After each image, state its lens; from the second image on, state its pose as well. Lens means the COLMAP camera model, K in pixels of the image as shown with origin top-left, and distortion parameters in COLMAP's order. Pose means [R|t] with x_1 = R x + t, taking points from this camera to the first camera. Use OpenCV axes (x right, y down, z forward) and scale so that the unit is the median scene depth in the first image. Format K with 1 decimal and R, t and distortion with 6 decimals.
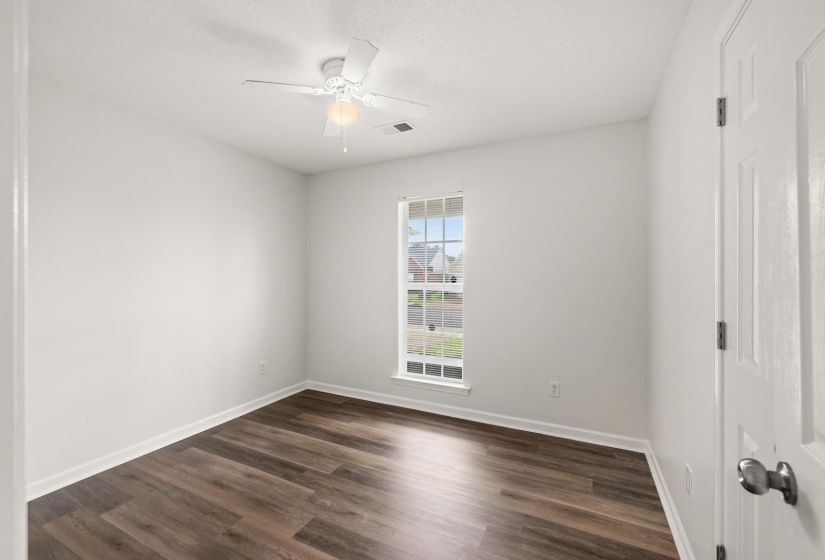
lens RADIAL K [[341.0, 0, 416.7], [0, 341.0, 277.2], [0, 0, 1]] dist [-0.000082, 0.000008]
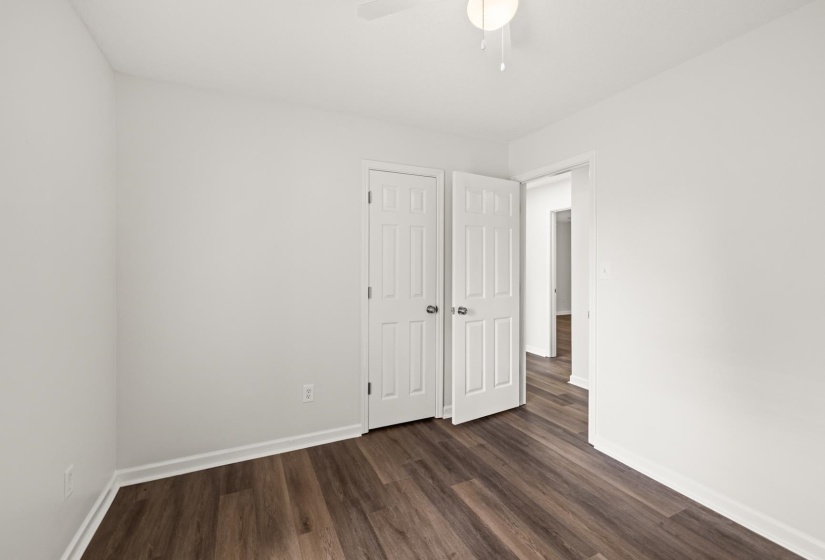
lens RADIAL K [[357.3, 0, 407.7], [0, 357.3, 275.9], [0, 0, 1]] dist [0.001889, 0.000308]
pose [[-0.778177, -0.009319, 0.627976, -0.458651], [0.000509, 0.999880, 0.015468, 0.010626], [-0.628045, 0.012357, -0.778079, 1.480032]]
